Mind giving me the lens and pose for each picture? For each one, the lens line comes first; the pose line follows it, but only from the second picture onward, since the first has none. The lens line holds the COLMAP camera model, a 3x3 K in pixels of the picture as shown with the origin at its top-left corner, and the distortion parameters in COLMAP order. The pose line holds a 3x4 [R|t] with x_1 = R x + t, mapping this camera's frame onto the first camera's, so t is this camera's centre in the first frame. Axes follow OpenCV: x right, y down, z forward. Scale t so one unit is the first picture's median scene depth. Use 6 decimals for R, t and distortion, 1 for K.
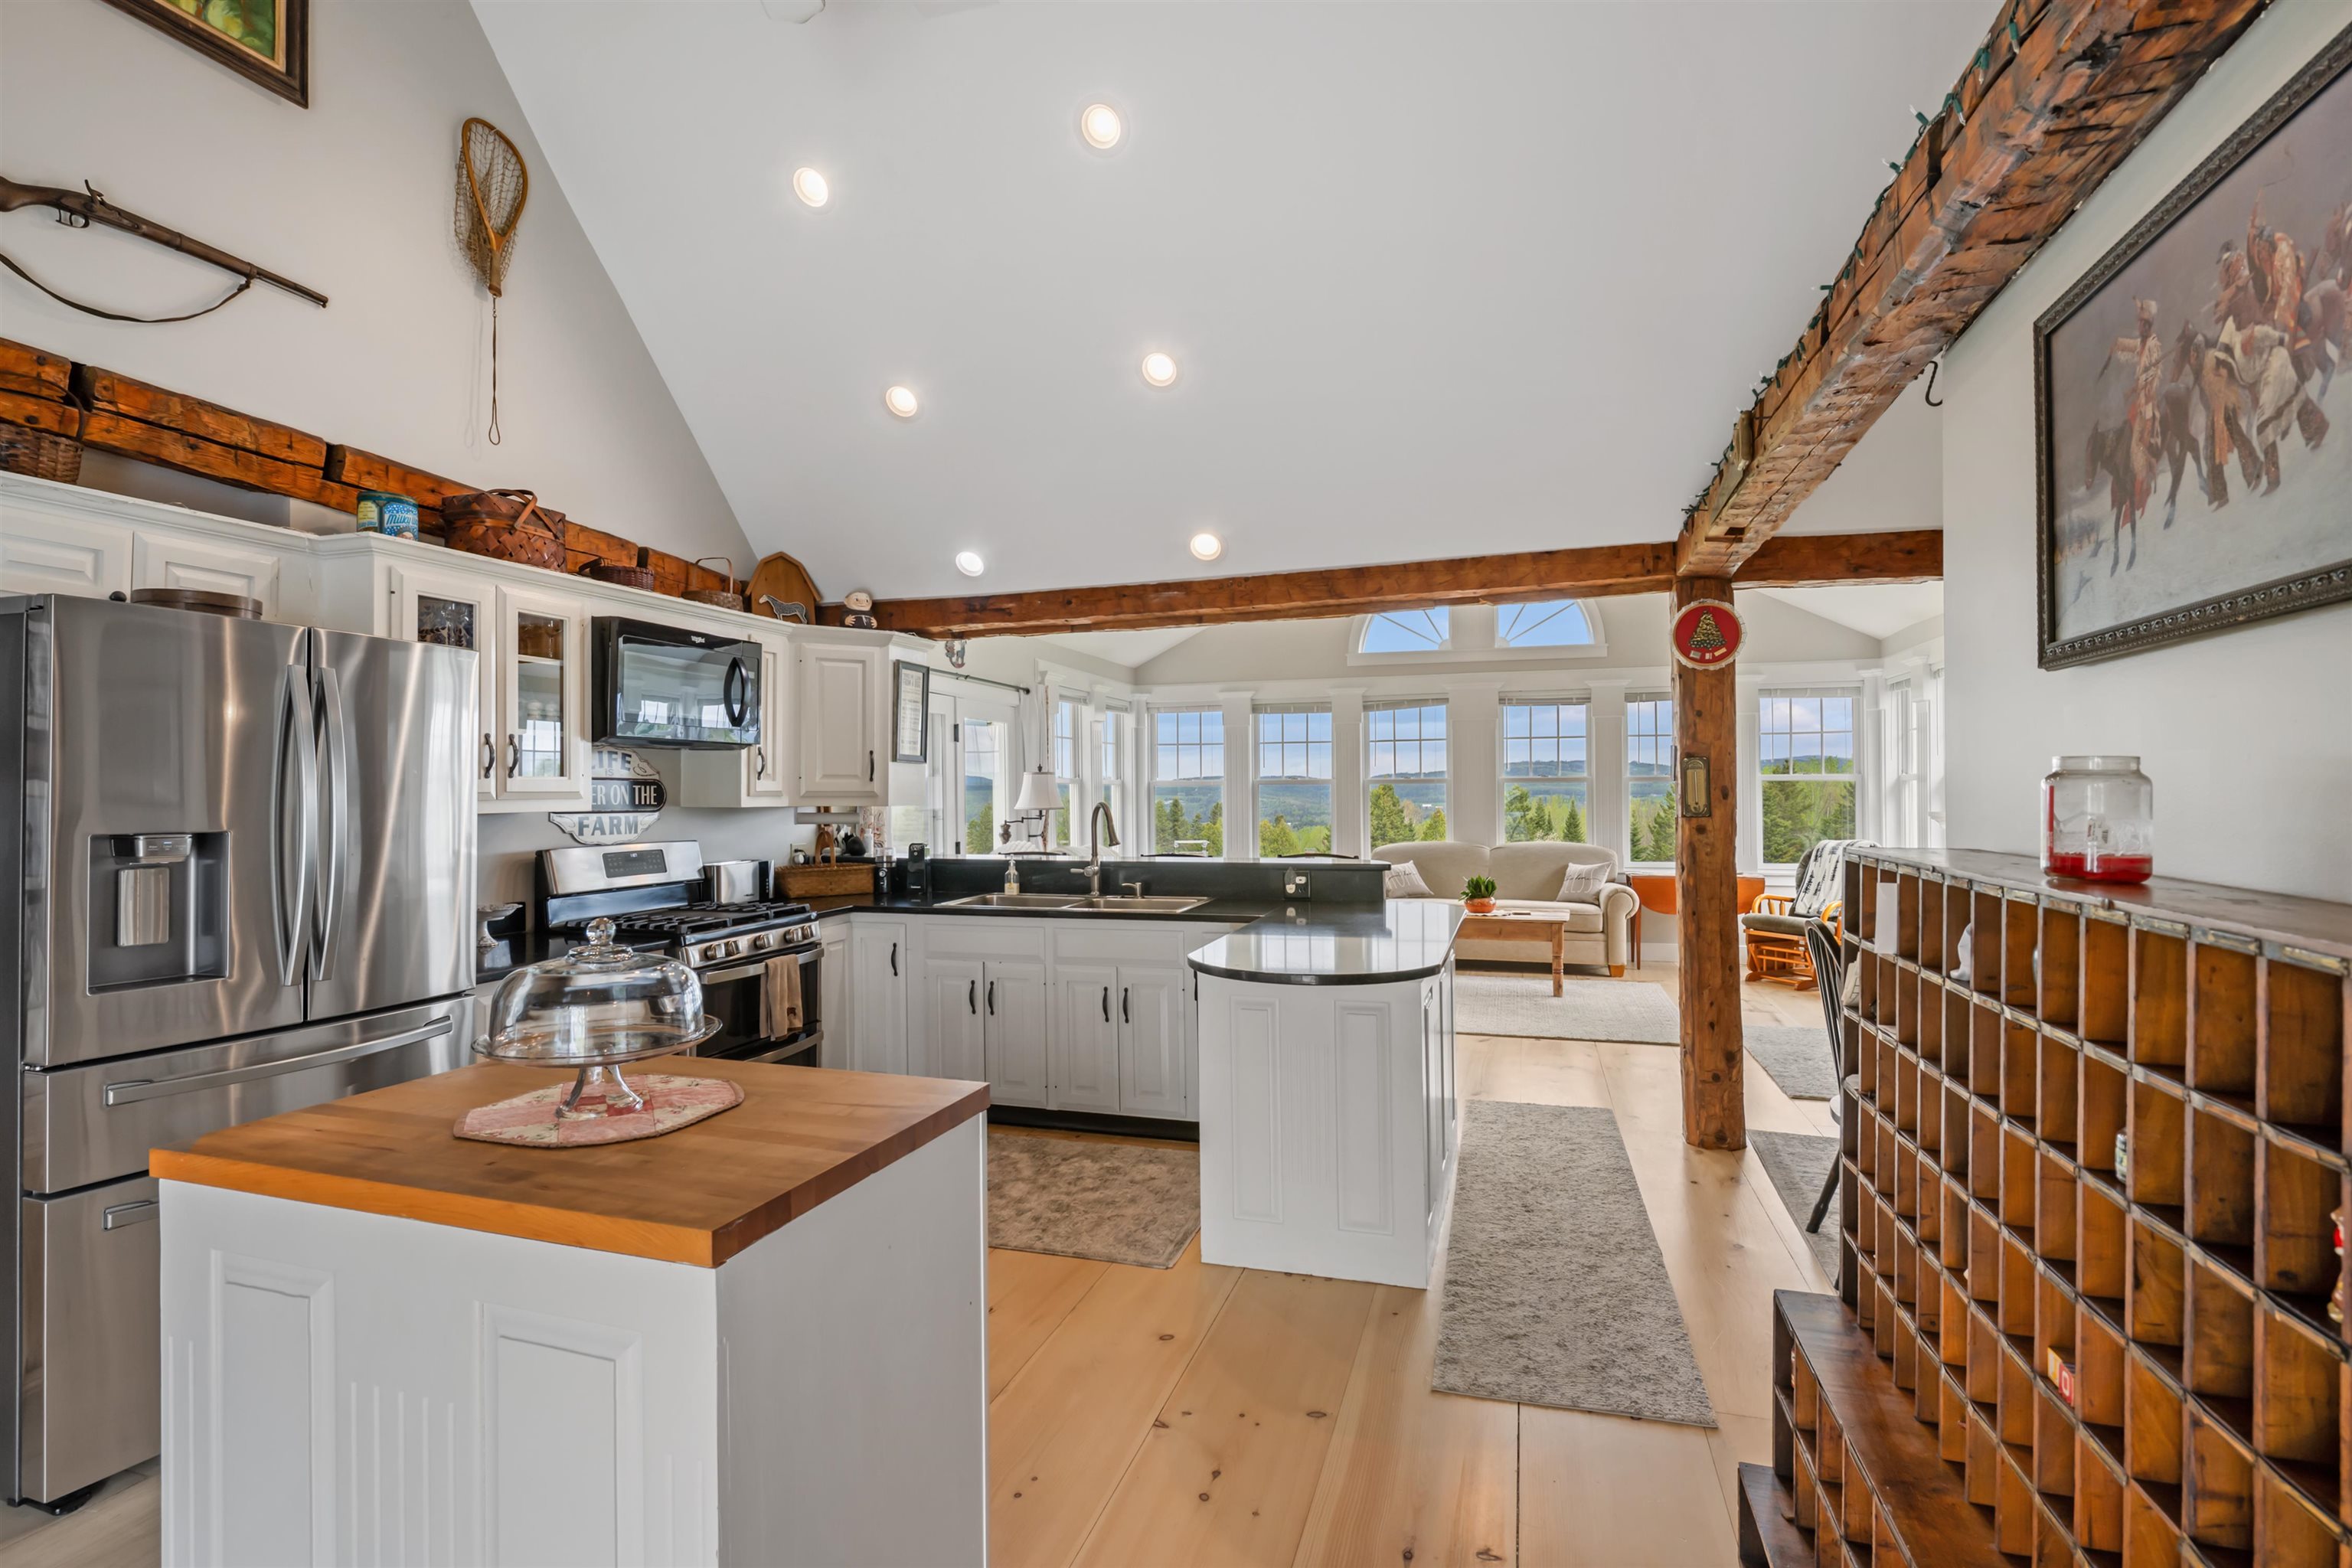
lens RADIAL K [[1134.7, 0, 1169.6], [0, 1134.7, 791.6], [0, 0, 1]] dist [-0.007414, 0.000765]
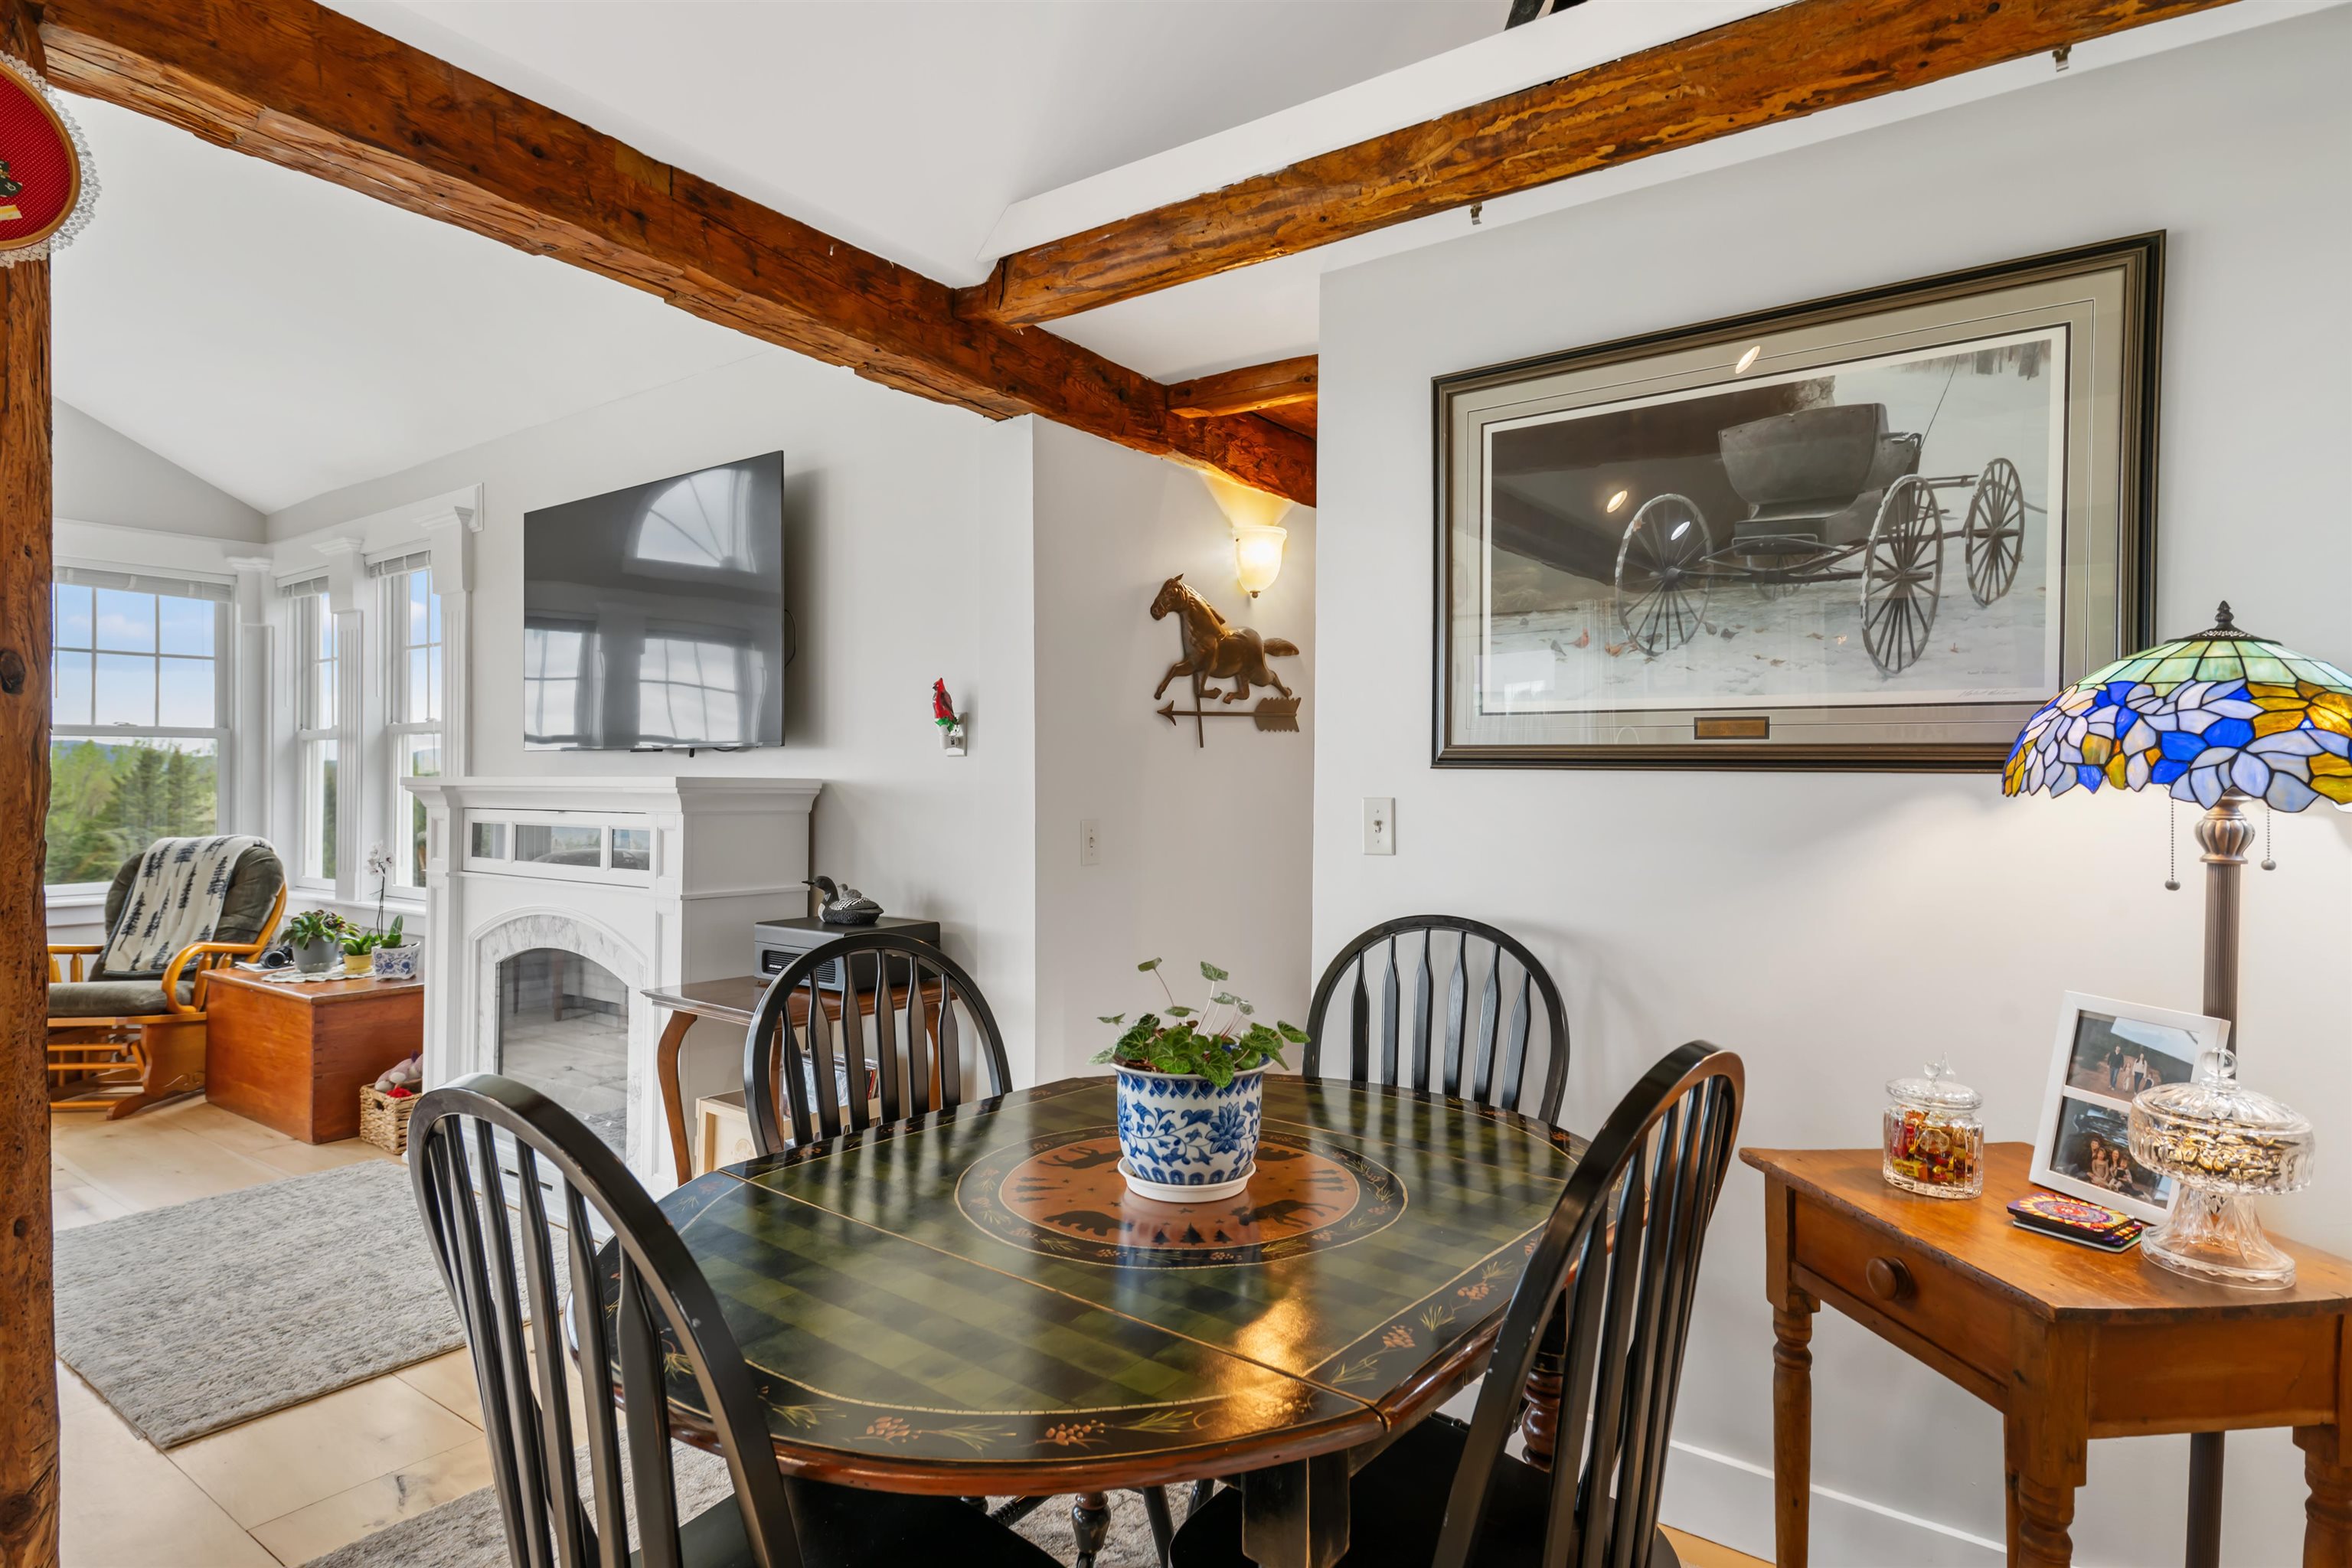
lens RADIAL K [[1221.2, 0, 1182.8], [0, 1221.2, 780.7], [0, 0, 1]] dist [0.039382, -0.004985]
pose [[0.316319, 0.005439, 0.948637, 0.233758], [-0.000916, 0.999985, -0.005428, 0.029073], [-0.948653, 0.000848, 0.316319, 0.520489]]
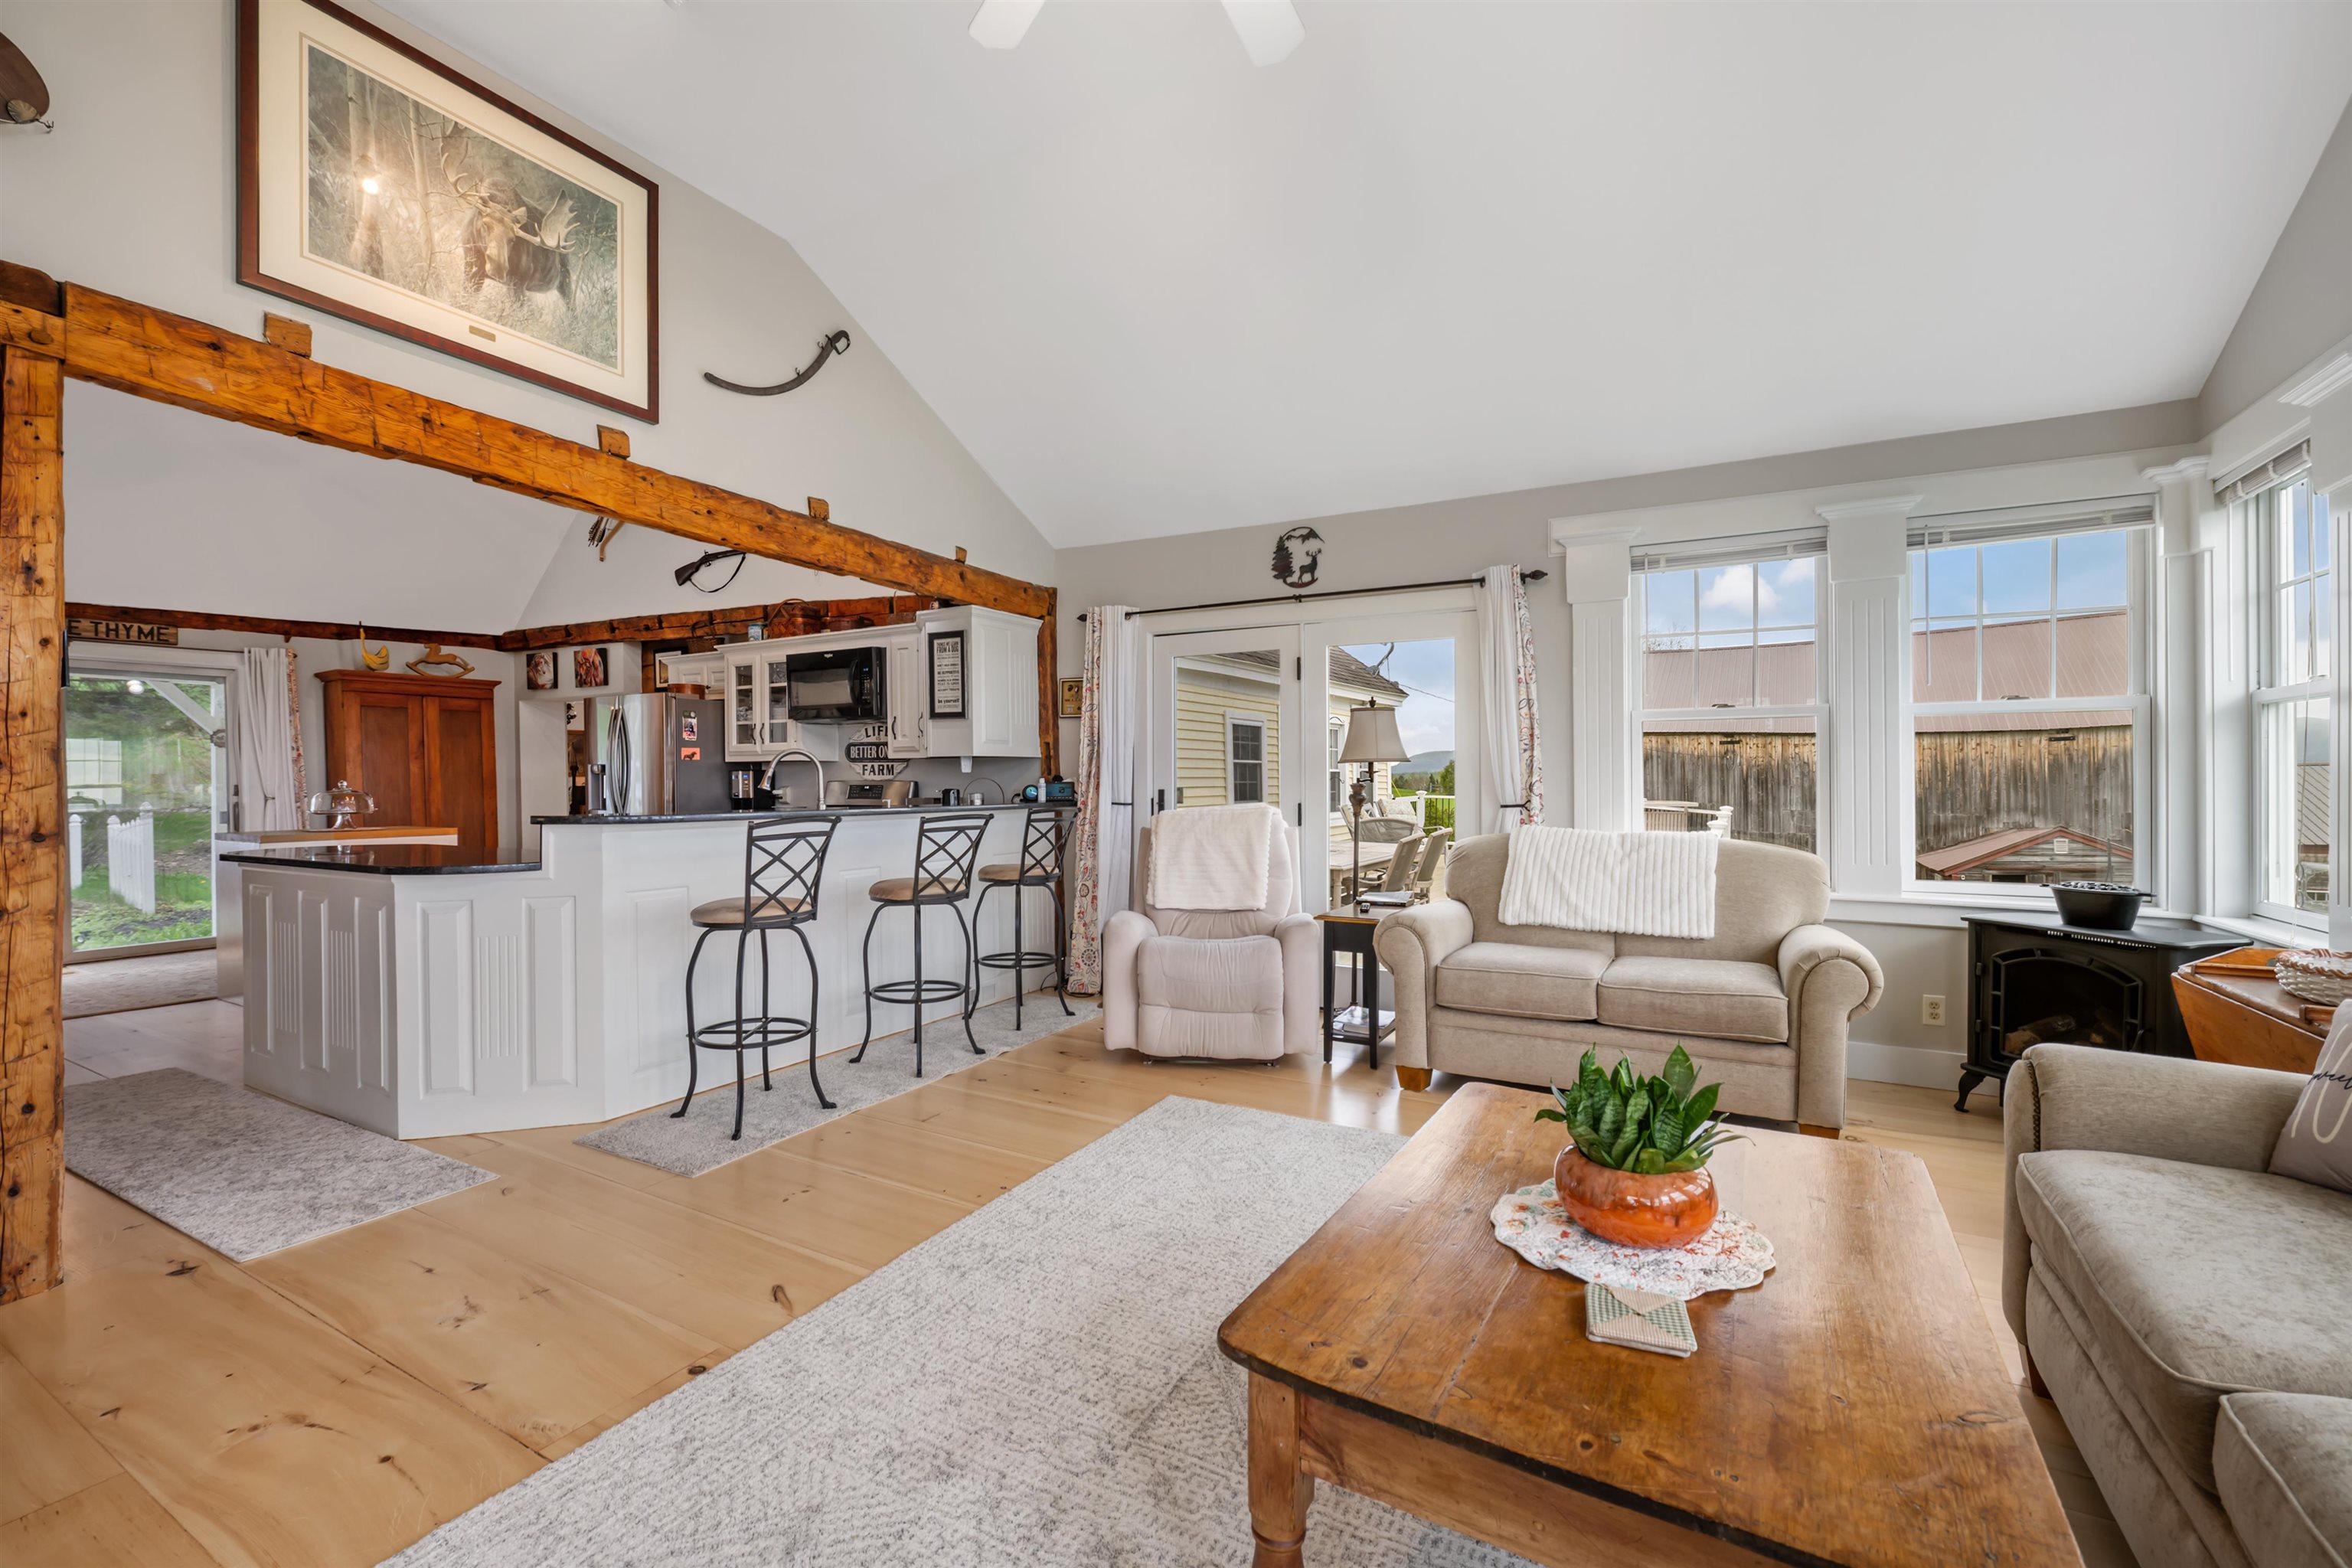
lens RADIAL K [[962.3, 0, 1171.0], [0, 962.3, 765.9], [0, 0, 1]] dist [0.011279, -0.001149]
pose [[-0.191874, -0.007317, -0.981392, 0.763962], [0.005719, 0.999947, -0.008573, 0.035998], [0.981403, -0.007257, -0.191822, 1.565401]]
